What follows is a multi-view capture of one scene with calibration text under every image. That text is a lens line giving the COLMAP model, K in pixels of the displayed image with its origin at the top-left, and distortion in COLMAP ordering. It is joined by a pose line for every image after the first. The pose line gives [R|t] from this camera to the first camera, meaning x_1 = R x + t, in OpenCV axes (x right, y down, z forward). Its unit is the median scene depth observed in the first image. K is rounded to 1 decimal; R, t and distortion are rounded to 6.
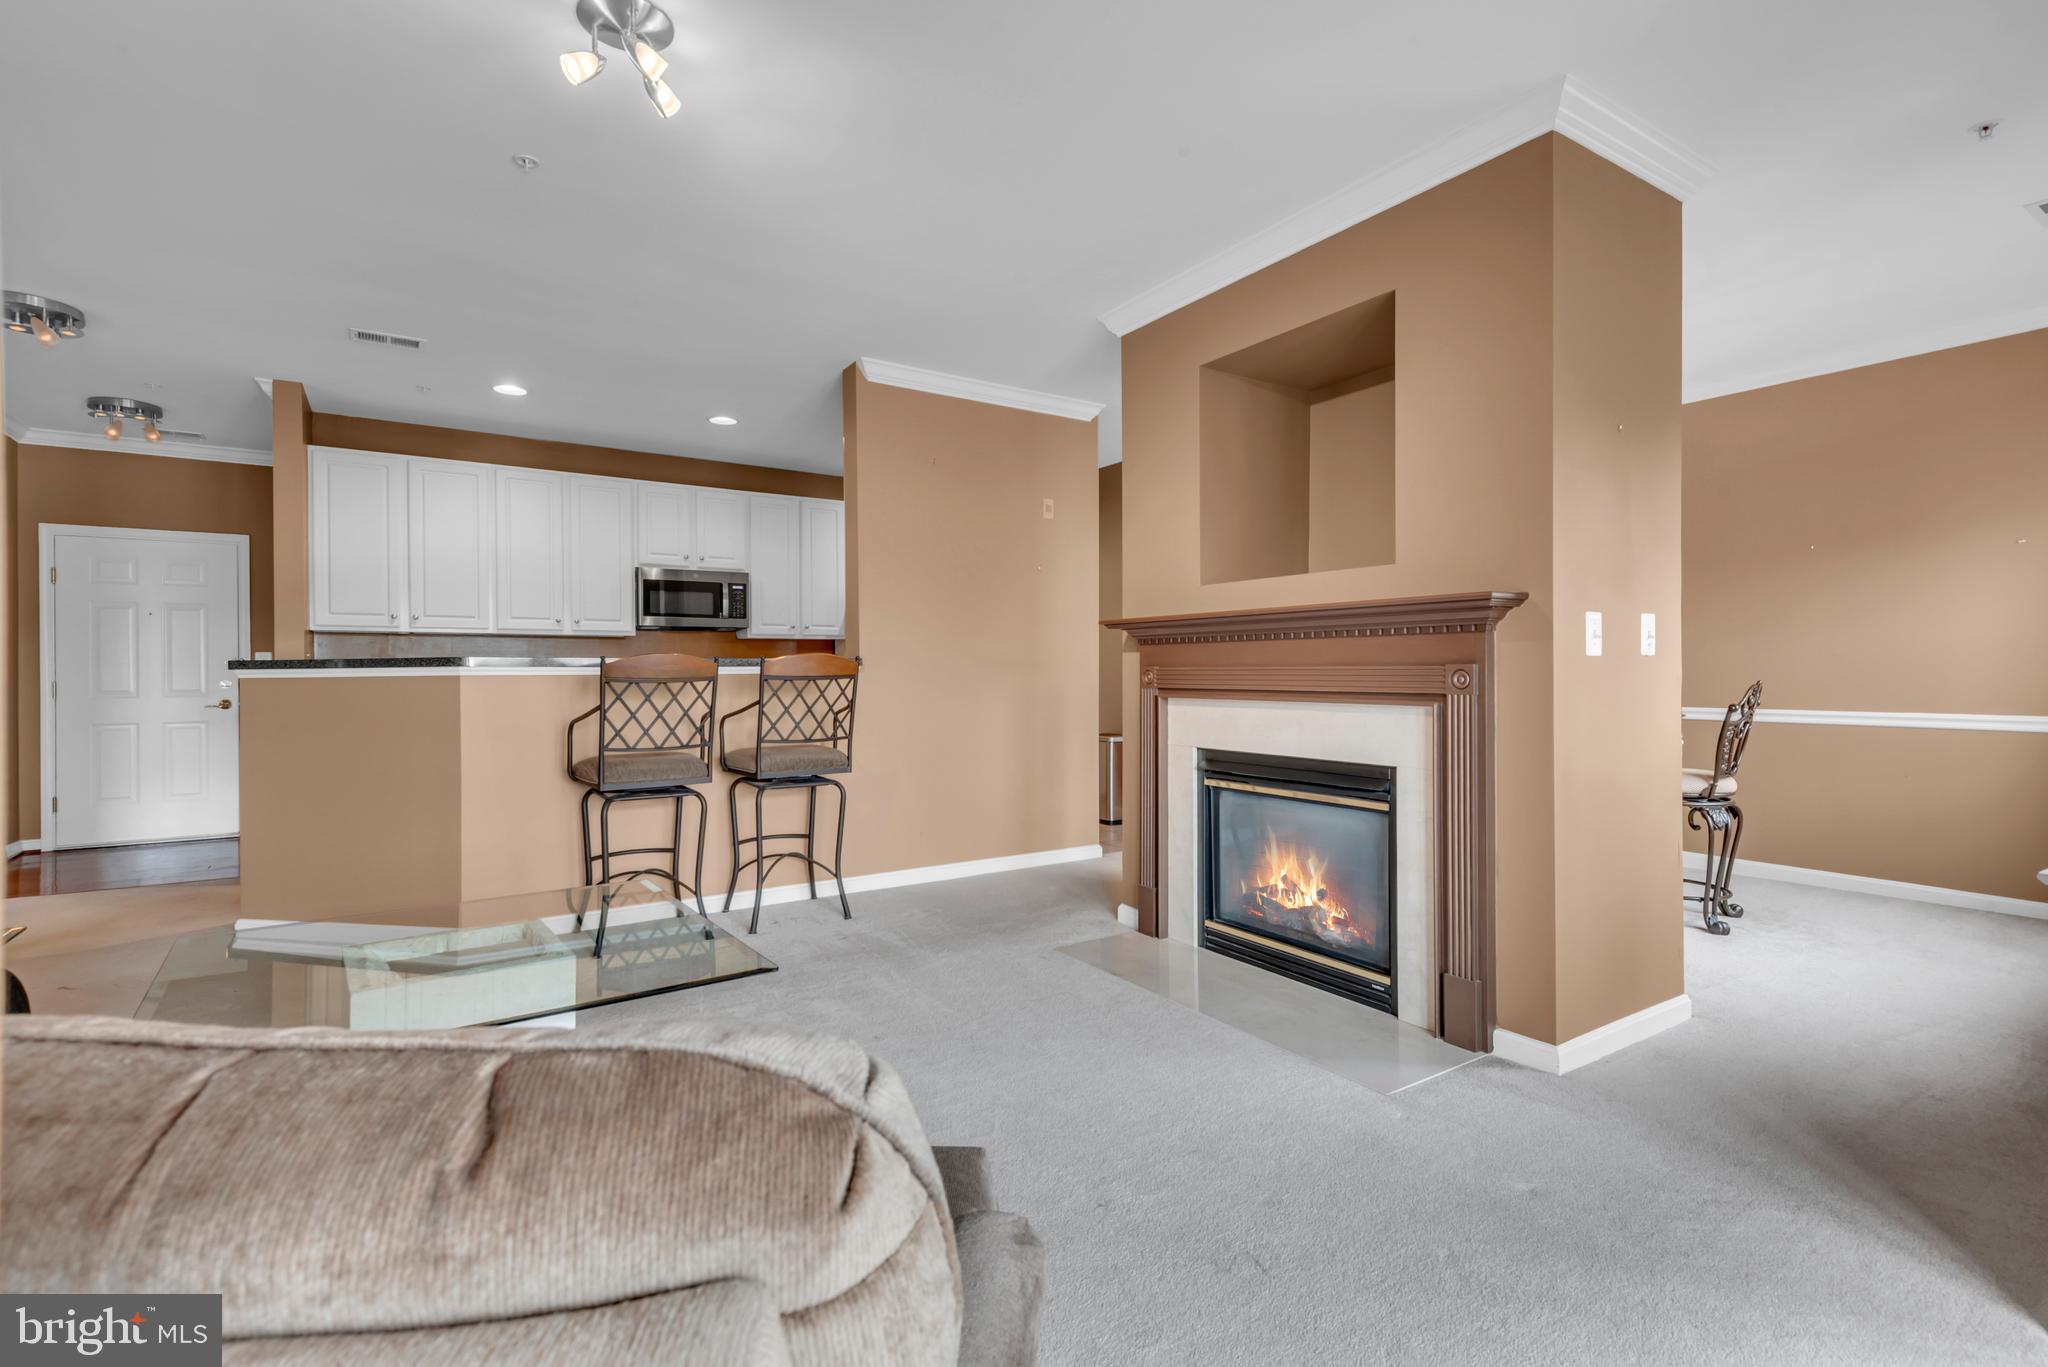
lens RADIAL K [[928.0, 0, 1020.9], [0, 928.0, 674.9], [0, 0, 1]] dist [0.034948, -0.012789]
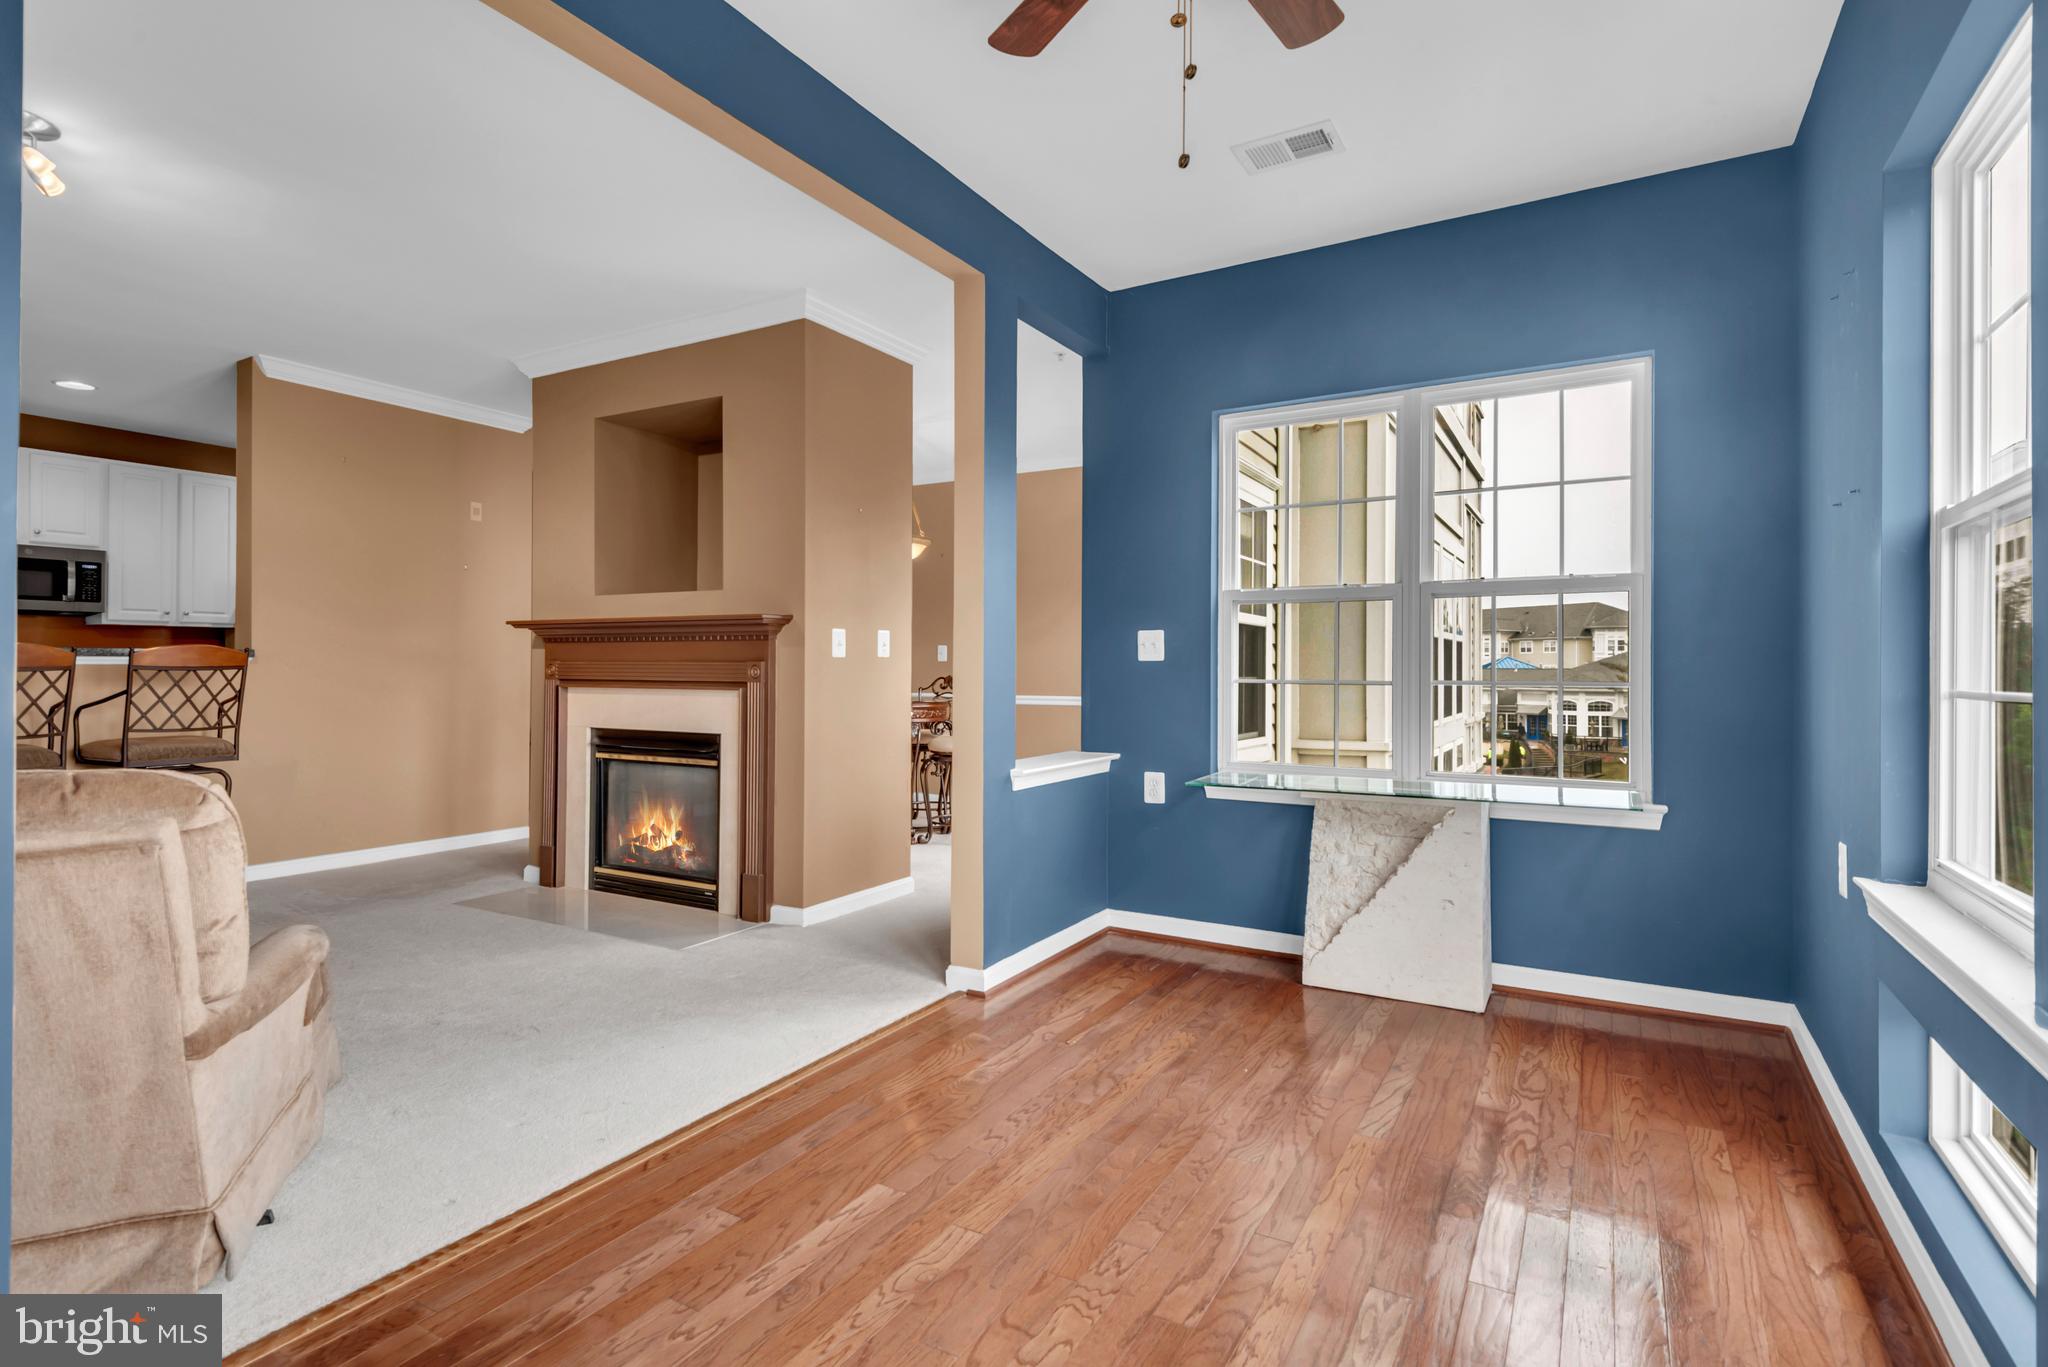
lens RADIAL K [[982.0, 0, 1023.5], [0, 982.0, 664.4], [0, 0, 1]] dist [0.002707, -0.010050]
pose [[0.885760, 0.009572, 0.464044, 0.089215], [-0.006202, 0.999942, -0.008788, 0.002626], [-0.464101, 0.004906, 0.885769, -0.392983]]
